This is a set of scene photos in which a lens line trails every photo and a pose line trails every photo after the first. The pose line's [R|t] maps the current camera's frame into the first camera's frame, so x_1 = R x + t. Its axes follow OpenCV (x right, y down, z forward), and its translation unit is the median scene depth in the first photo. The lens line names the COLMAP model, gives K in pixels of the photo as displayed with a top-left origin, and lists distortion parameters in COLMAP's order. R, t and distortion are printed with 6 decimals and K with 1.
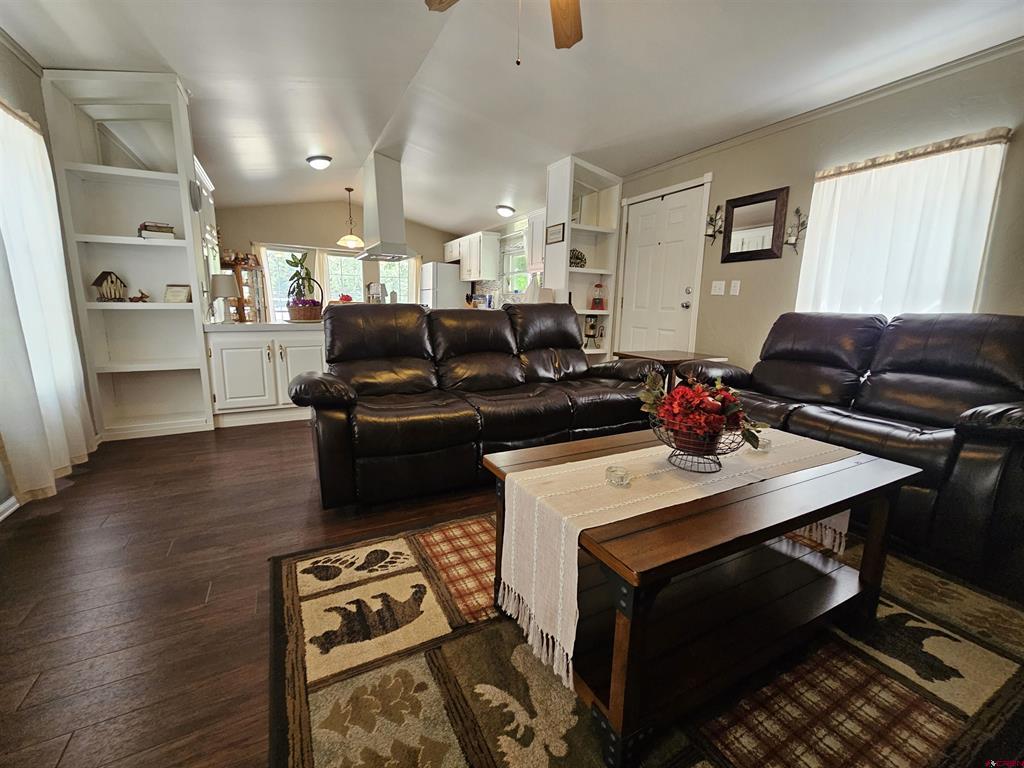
lens RADIAL K [[429.7, 0, 509.7], [0, 429.7, 380.0], [0, 0, 1]] dist [0.000280, -0.000332]
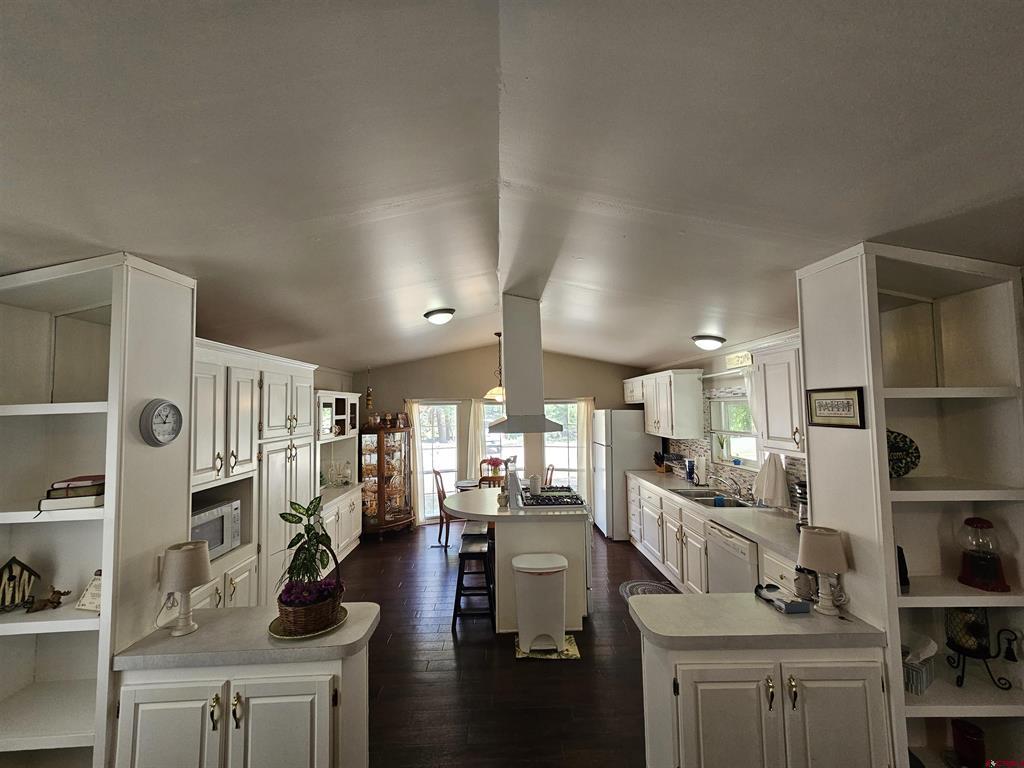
lens RADIAL K [[429.7, 0, 509.7], [0, 429.7, 380.0], [0, 0, 1]] dist [0.000280, -0.000332]
pose [[0.896958, -0.063505, -0.437531, 0.000524], [-0.042160, 0.972834, -0.227631, -0.184341], [0.440100, 0.222621, 0.869915, 0.334975]]
